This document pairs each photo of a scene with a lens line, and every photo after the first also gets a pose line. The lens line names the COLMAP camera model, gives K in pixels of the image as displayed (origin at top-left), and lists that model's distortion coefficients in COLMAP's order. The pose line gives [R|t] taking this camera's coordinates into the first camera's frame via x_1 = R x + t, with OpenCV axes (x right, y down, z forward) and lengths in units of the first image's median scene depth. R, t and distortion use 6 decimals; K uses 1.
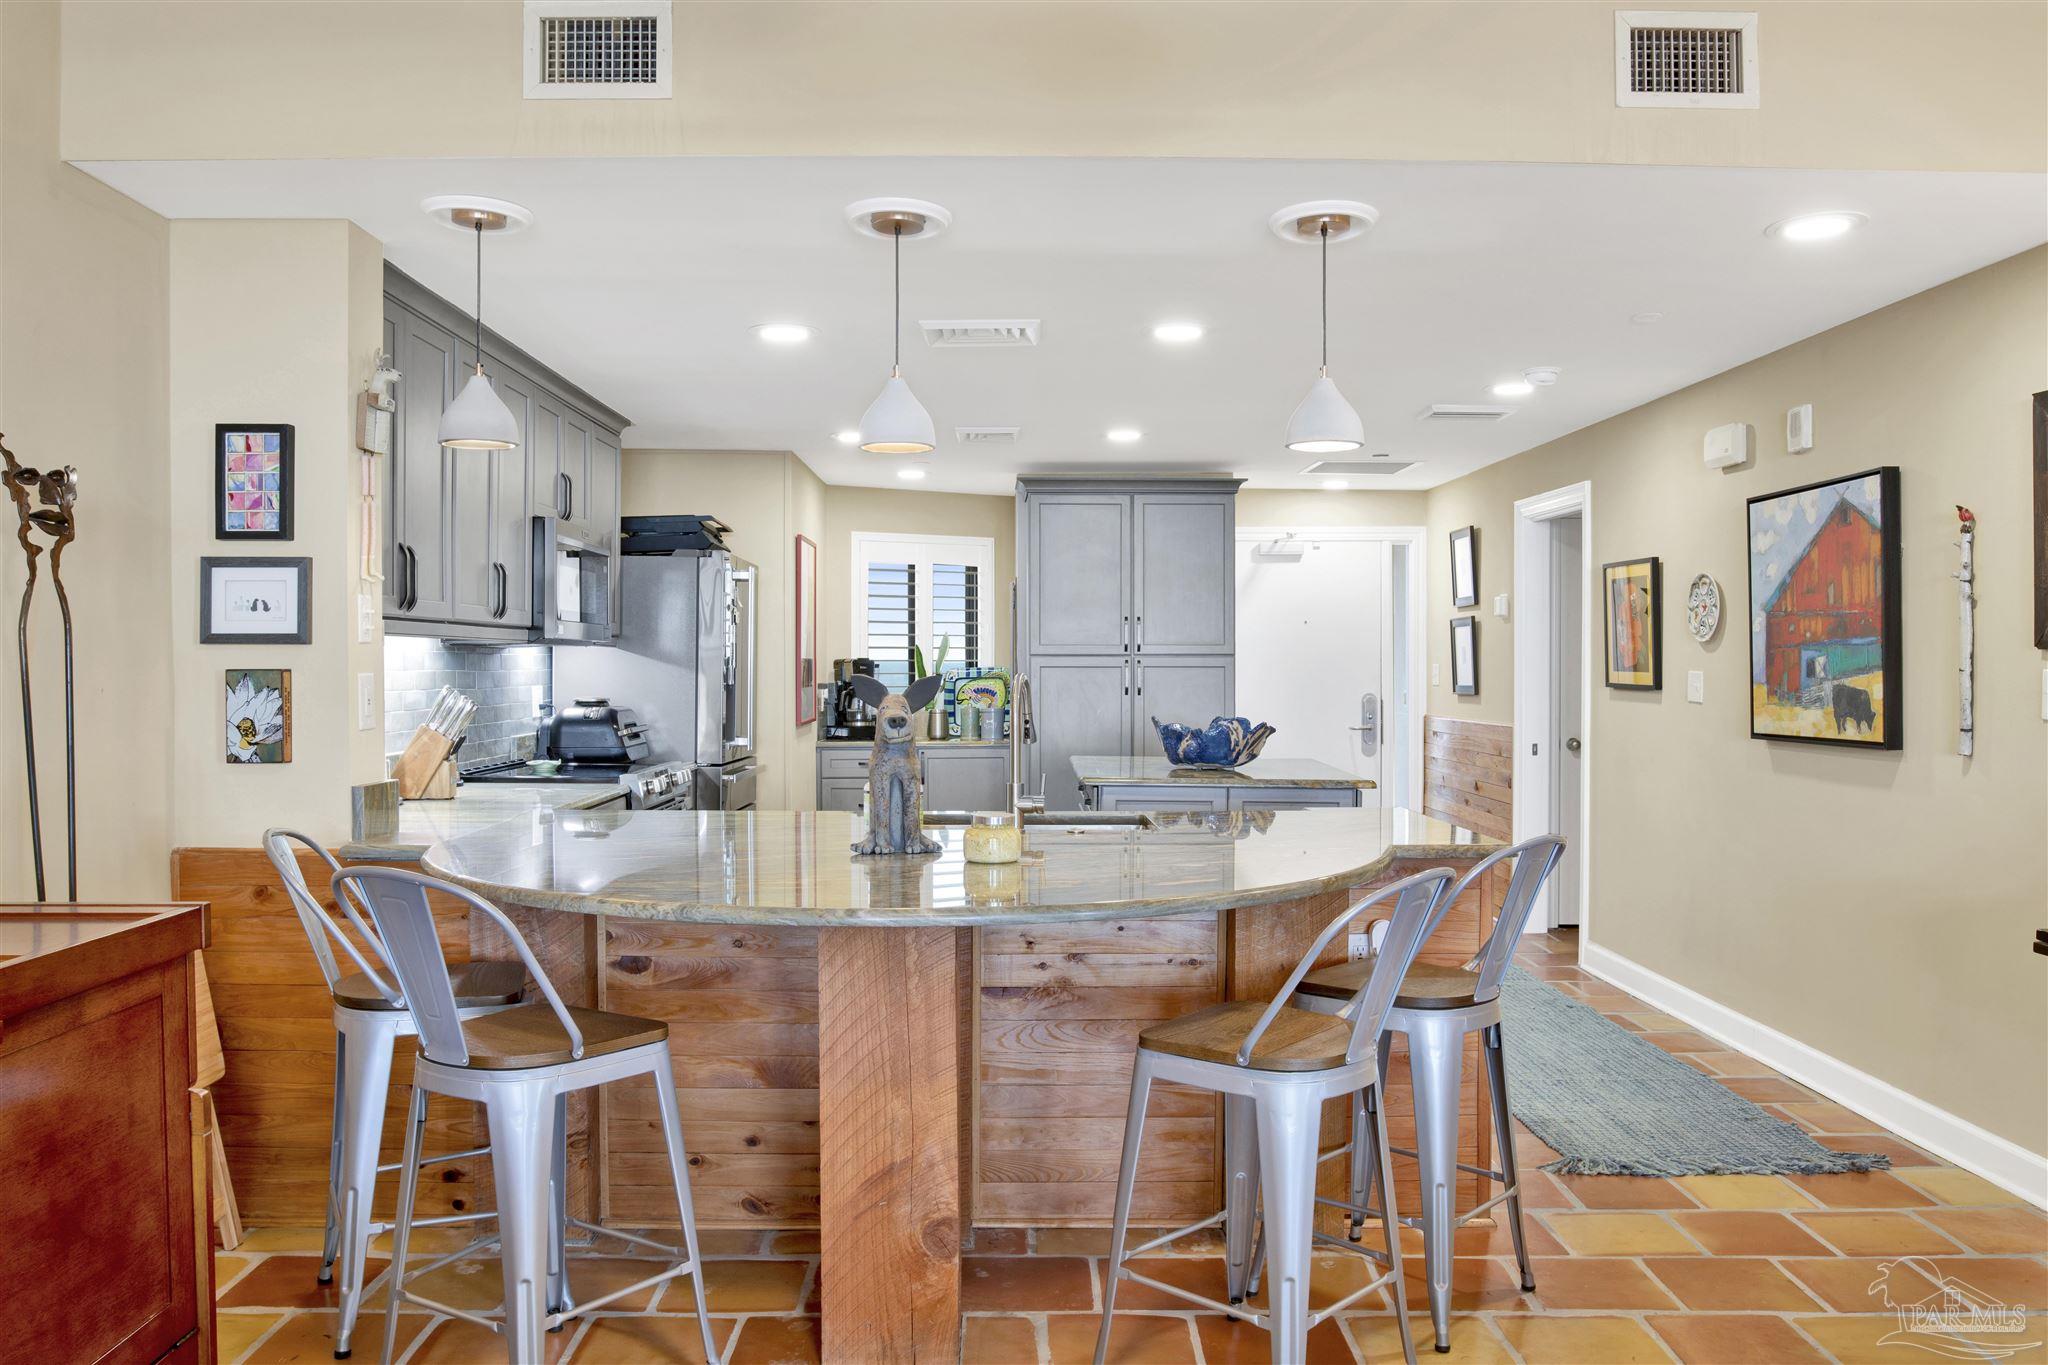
lens RADIAL K [[1535.0, 0, 1017.1], [0, 1535.0, 673.3], [0, 0, 1]] dist [-0.032762, -0.000356]
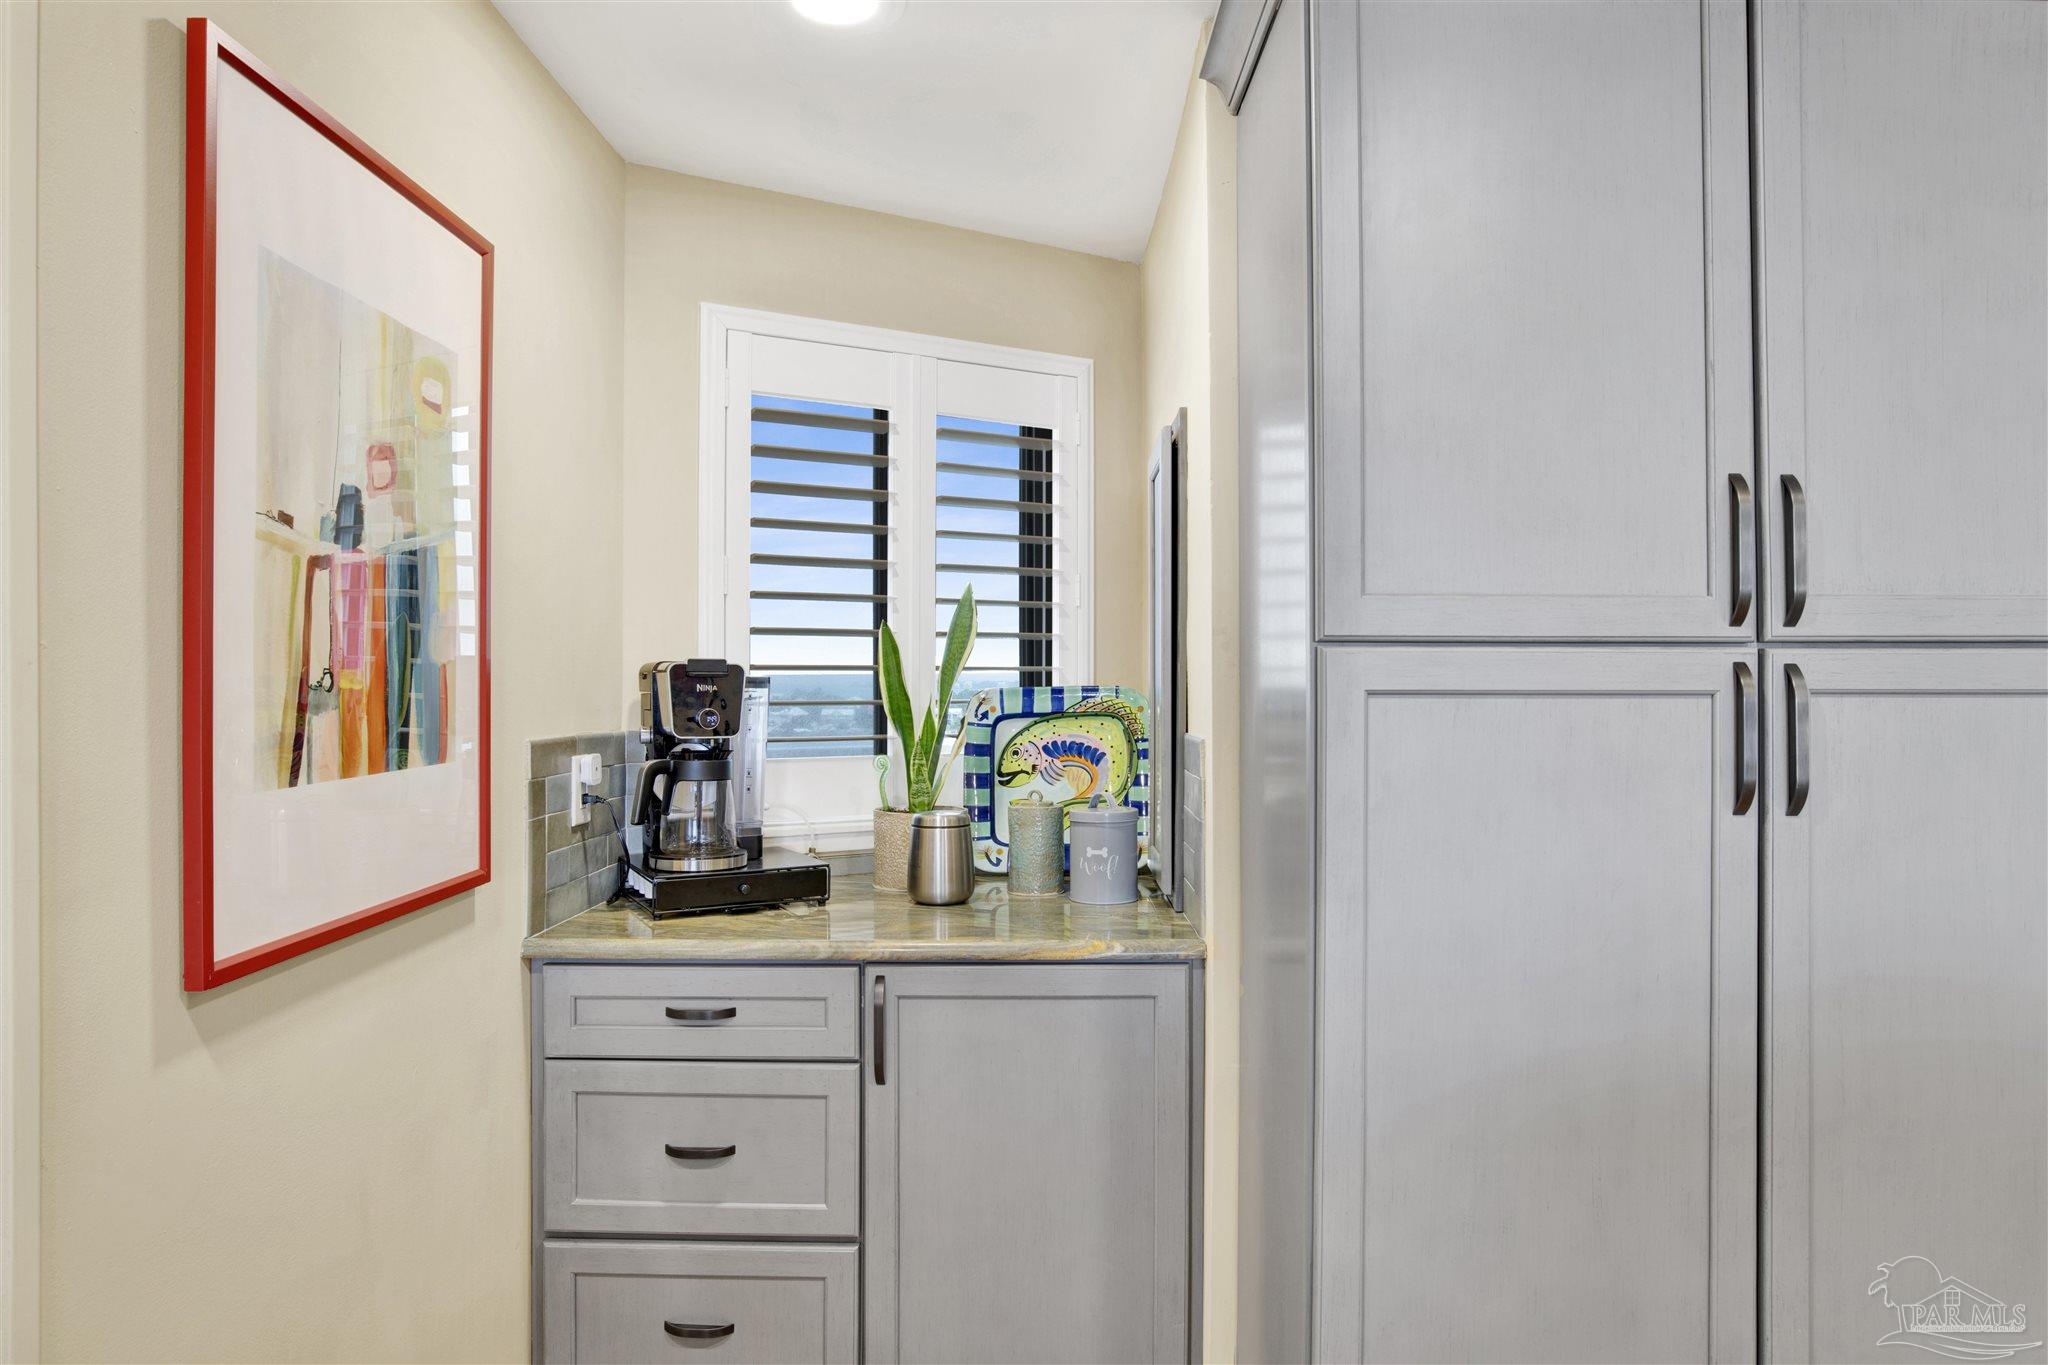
lens RADIAL K [[1227.0, 0, 1027.5], [0, 1227.0, 681.7], [0, 0, 1]] dist [0.000507, 0.000069]
pose [[0.999932, -0.000177, -0.011702, -0.028602], [0.000048, 0.999939, -0.011015, -0.001683], [0.011703, 0.011014, 0.999871, 0.703333]]
